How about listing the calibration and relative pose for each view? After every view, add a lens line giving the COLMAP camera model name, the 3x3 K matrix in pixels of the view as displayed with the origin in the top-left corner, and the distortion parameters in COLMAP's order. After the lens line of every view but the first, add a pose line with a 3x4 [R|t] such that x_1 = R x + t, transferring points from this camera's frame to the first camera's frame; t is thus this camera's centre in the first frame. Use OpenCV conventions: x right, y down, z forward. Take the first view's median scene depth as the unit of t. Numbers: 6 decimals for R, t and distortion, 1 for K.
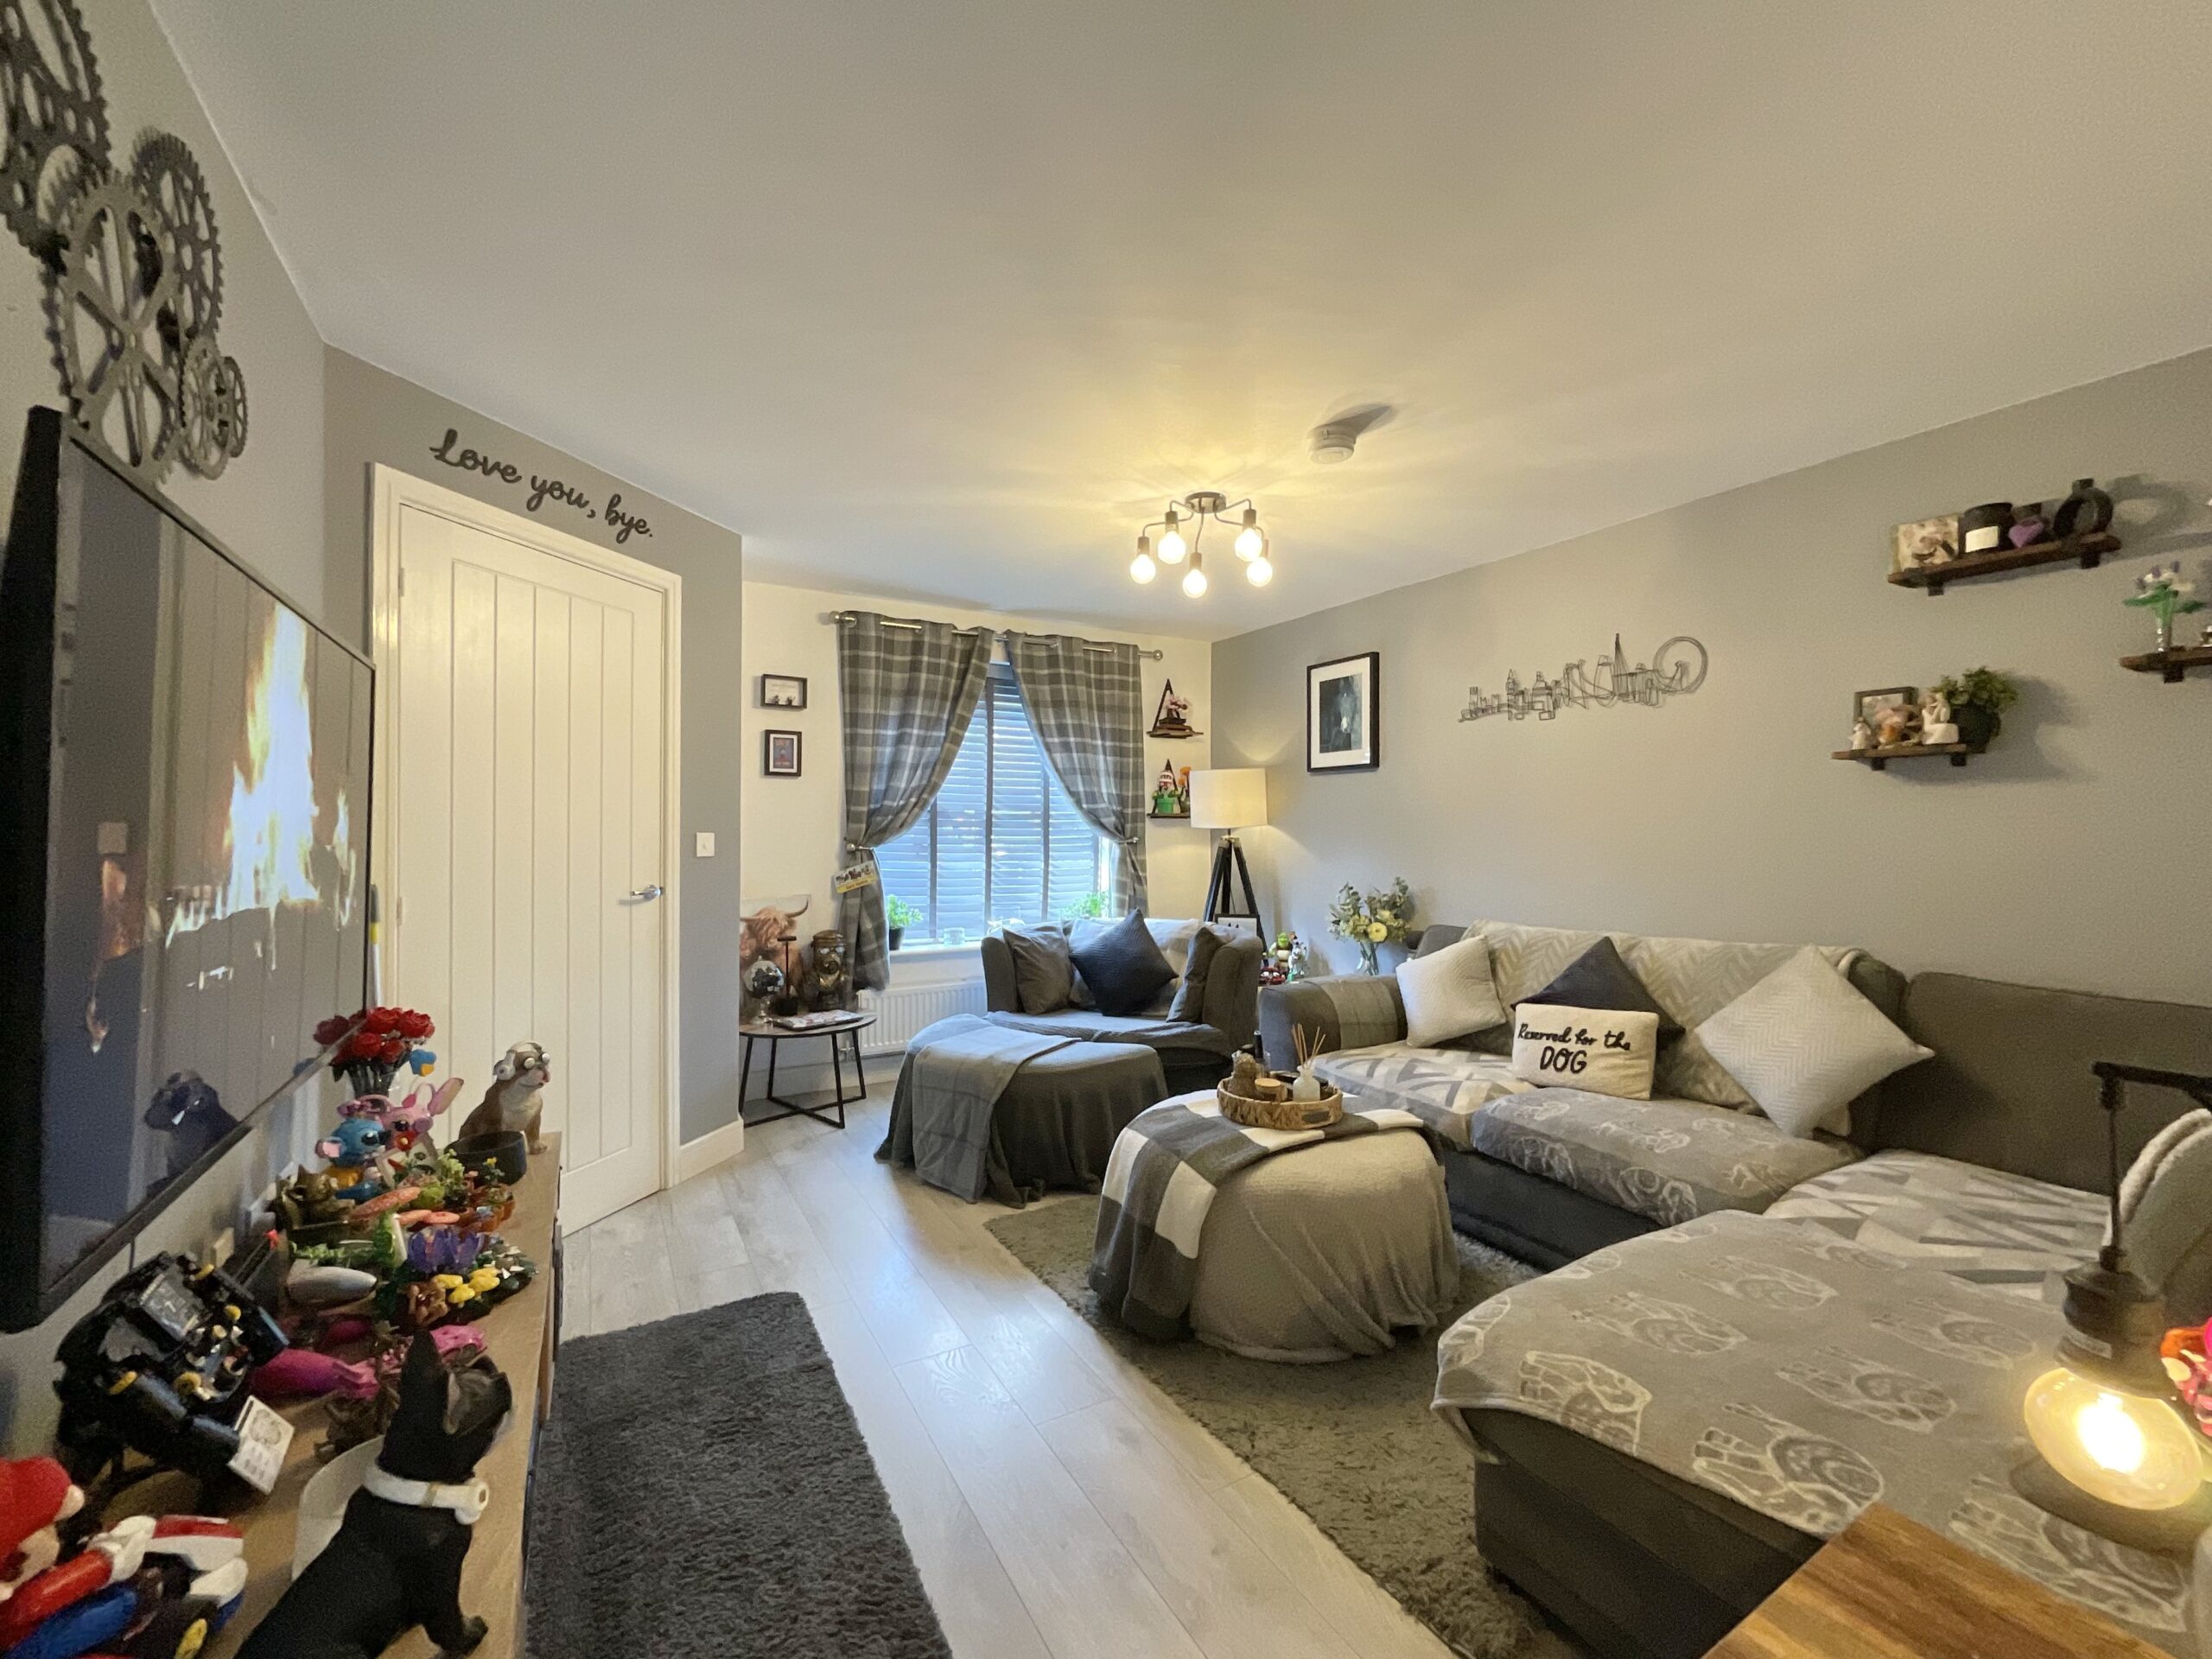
lens RADIAL K [[899.5, 0, 1110.4], [0, 899.5, 824.9], [0, 0, 1]] dist [0.000904, -0.000306]
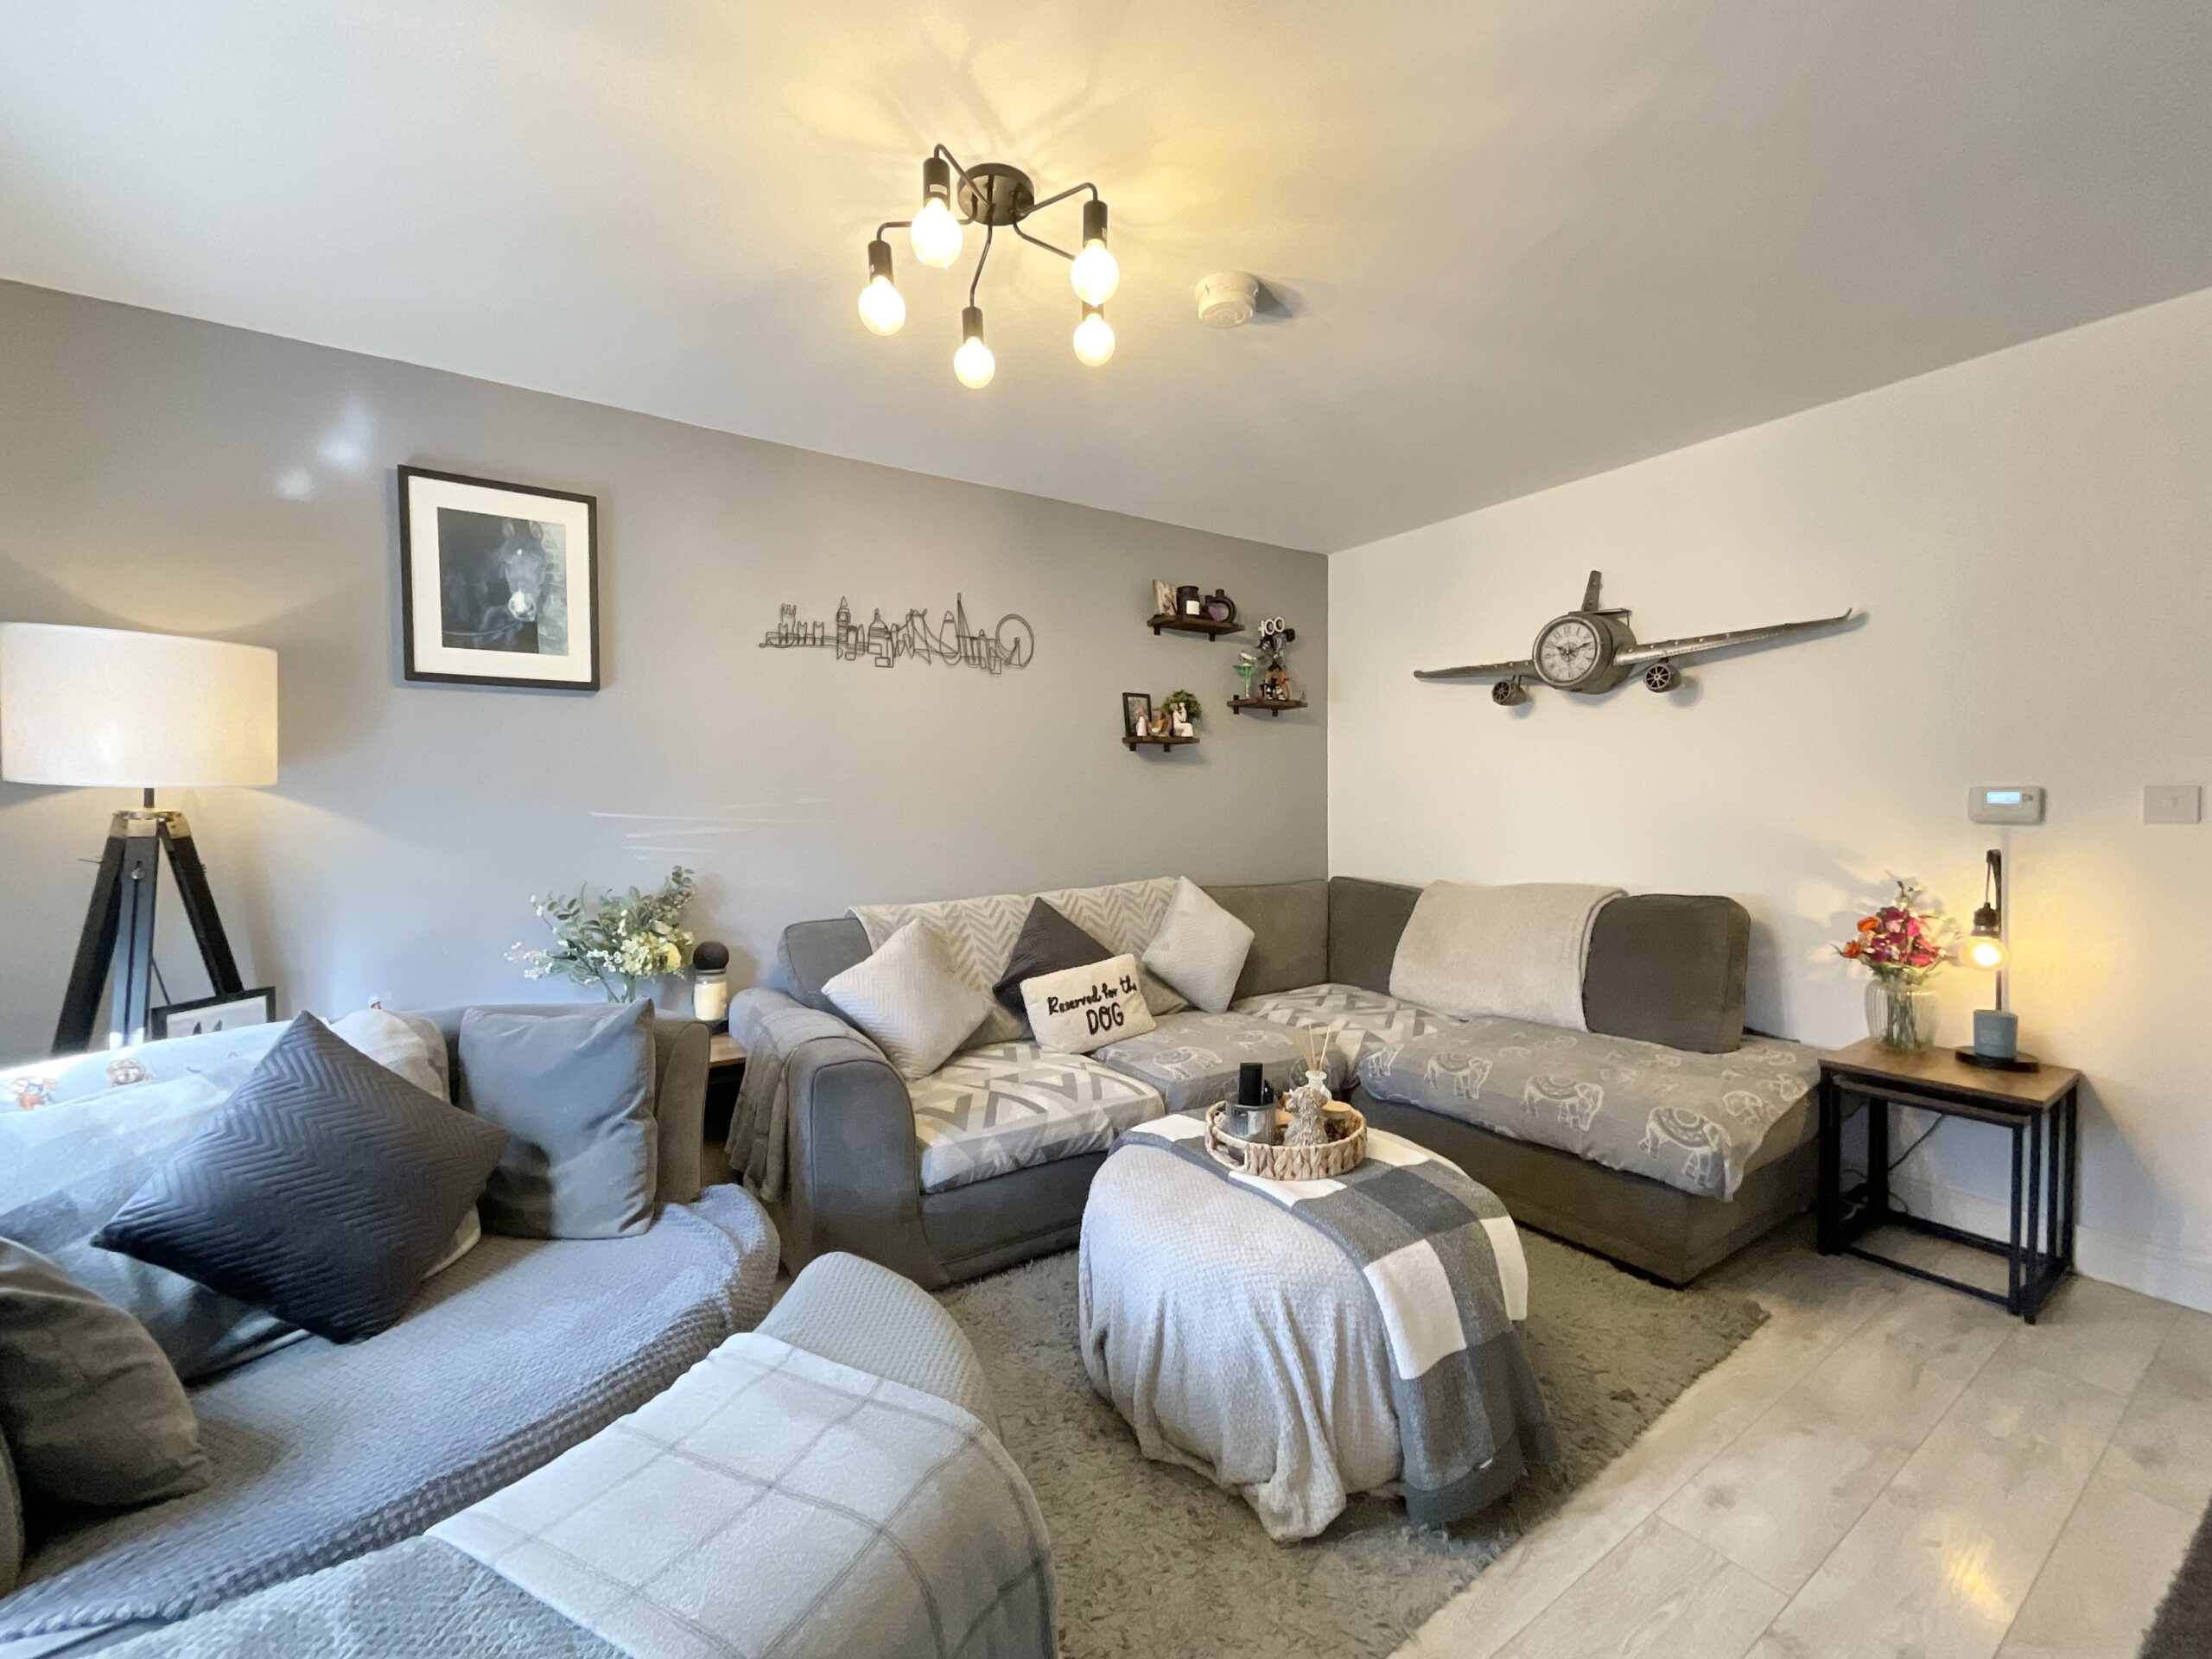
lens RADIAL K [[899.5, 0, 1098.8], [0, 899.5, 827.4], [0, 0, 1]] dist [0.000904, -0.000306]
pose [[-0.041210, -0.022412, 0.998899, -0.420659], [0.001668, 0.999745, 0.022500, 0.020037], [-0.999149, 0.002593, -0.041162, 0.876001]]
